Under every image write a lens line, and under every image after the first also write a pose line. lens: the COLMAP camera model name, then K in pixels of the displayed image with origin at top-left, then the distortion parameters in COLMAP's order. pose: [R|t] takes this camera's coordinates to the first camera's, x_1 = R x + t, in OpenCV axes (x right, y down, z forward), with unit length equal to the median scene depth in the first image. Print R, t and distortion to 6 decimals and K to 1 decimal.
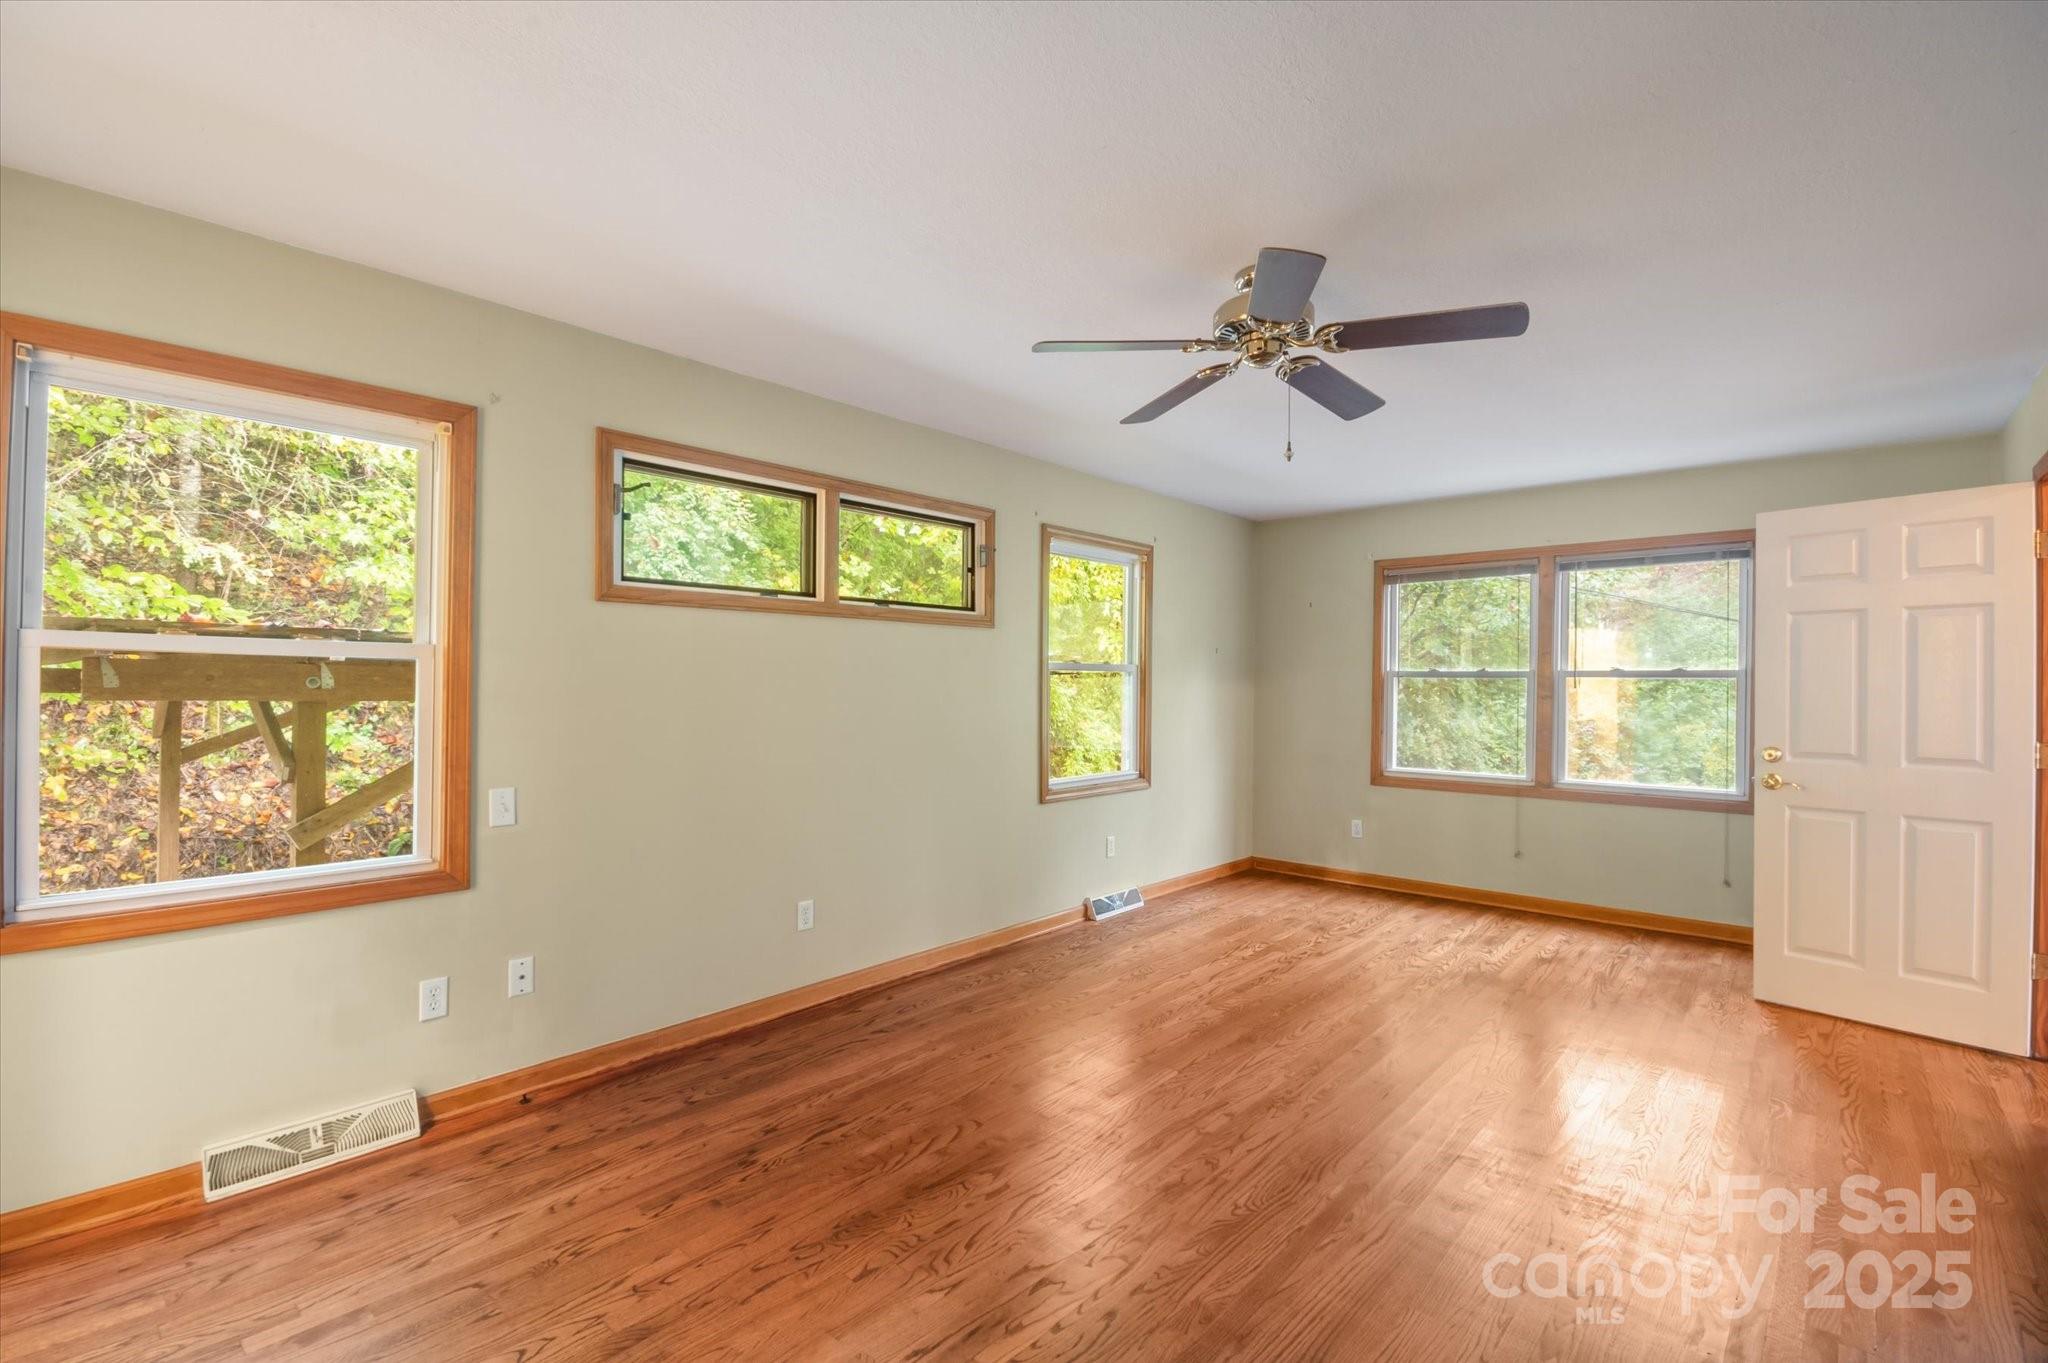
lens RADIAL K [[917.5, 0, 1016.6], [0, 917.5, 684.6], [0, 0, 1]] dist [-0.006063, -0.000444]
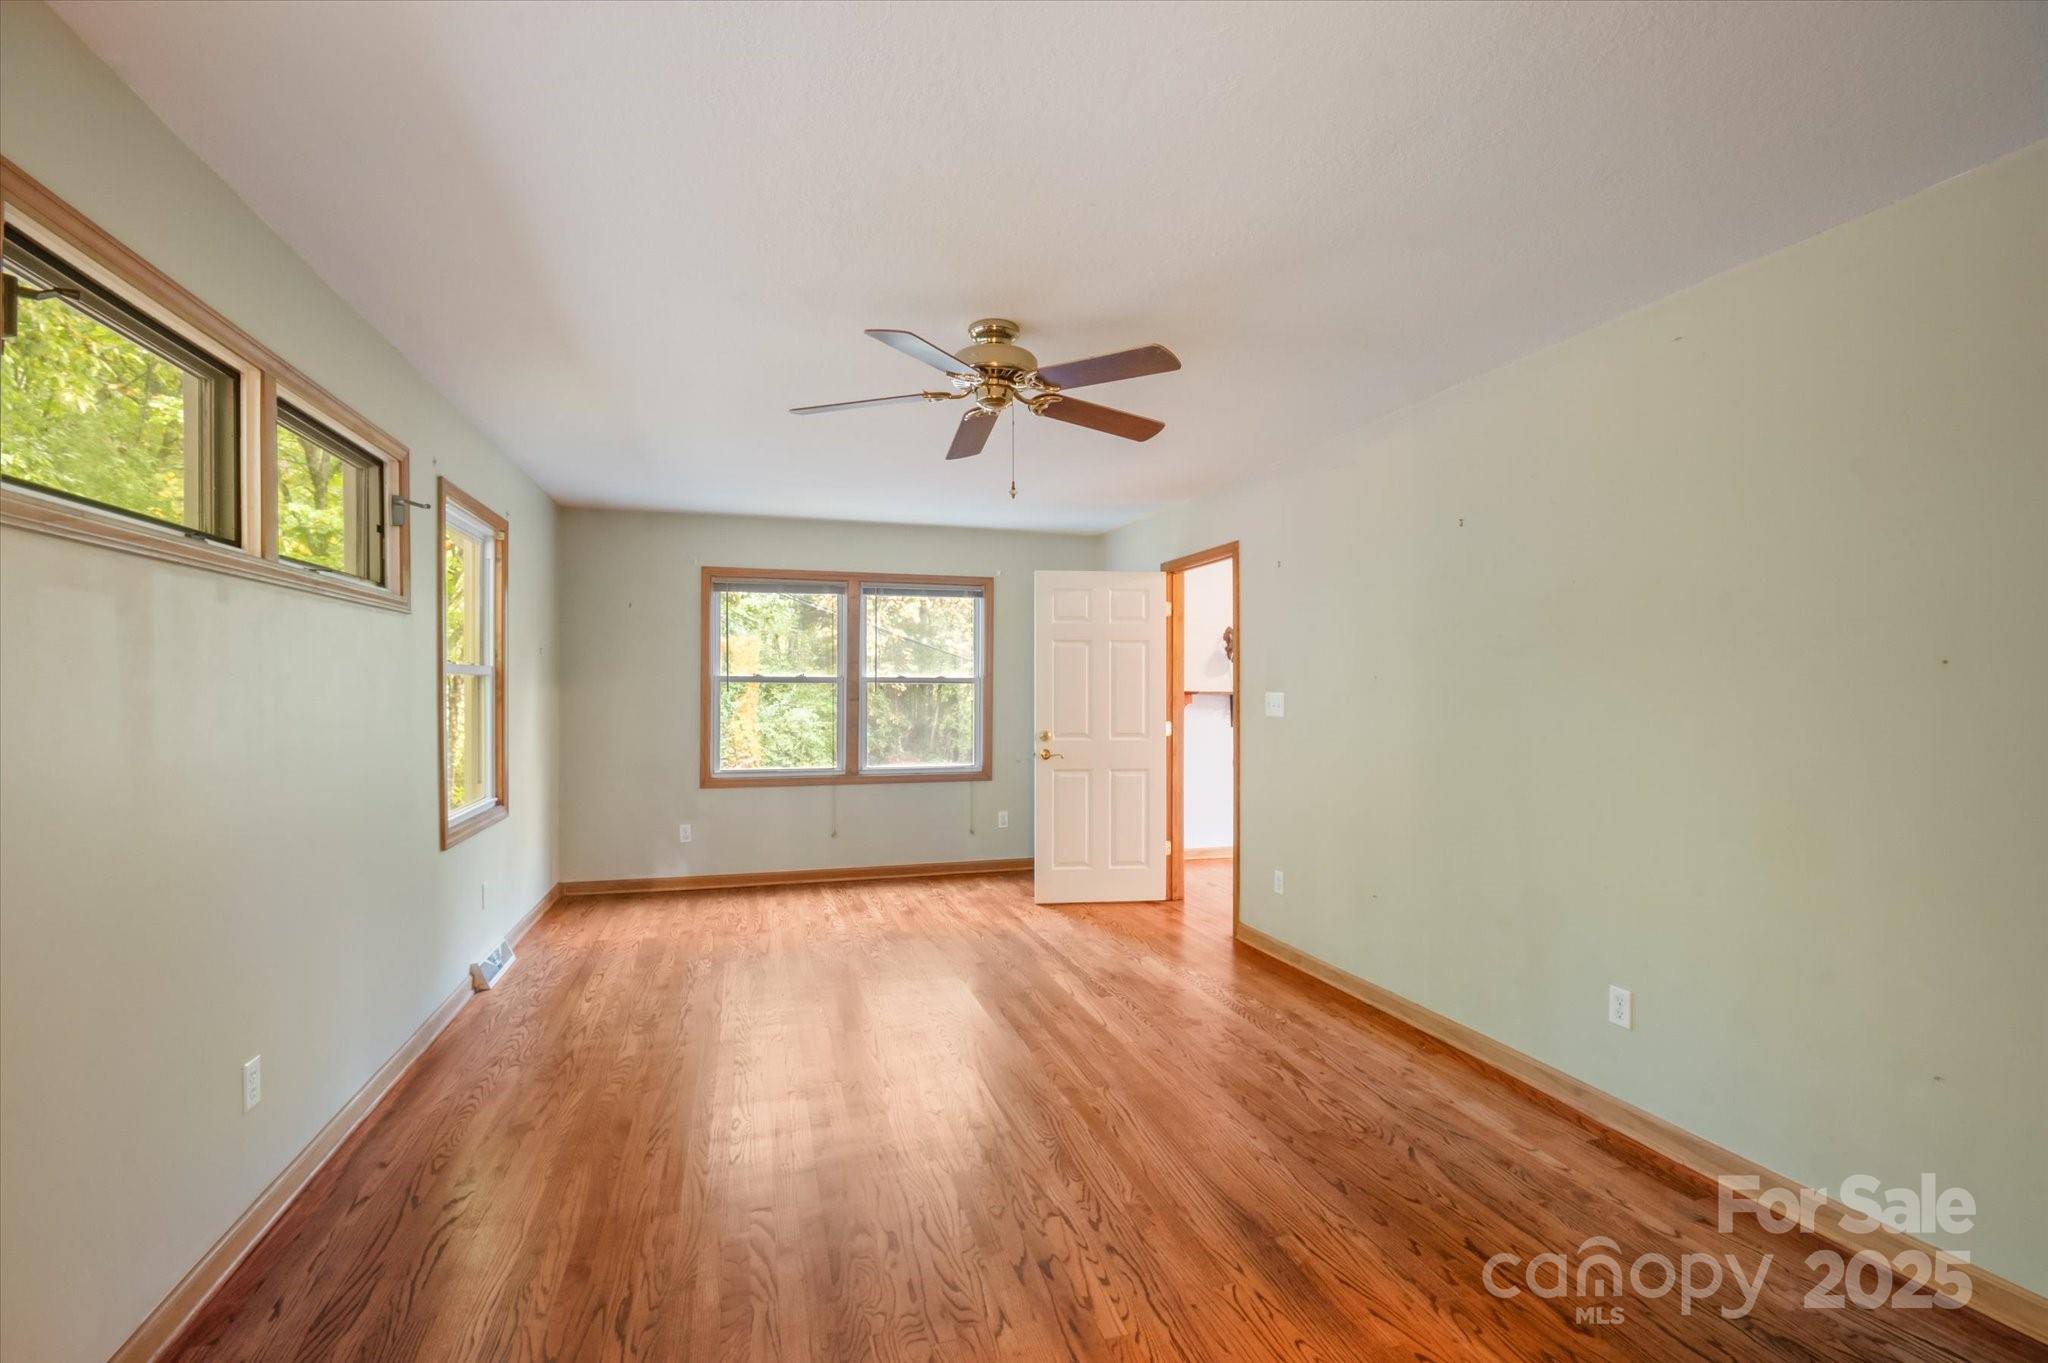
lens RADIAL K [[928.6, 0, 1023.9], [0, 928.6, 701.6], [0, 0, 1]] dist [-0.002729, -0.000209]
pose [[0.516775, -0.017228, 0.855948, -0.400245], [0.003366, 0.999831, 0.018091, -0.004764], [-0.856115, -0.006467, 0.516745, 0.216935]]
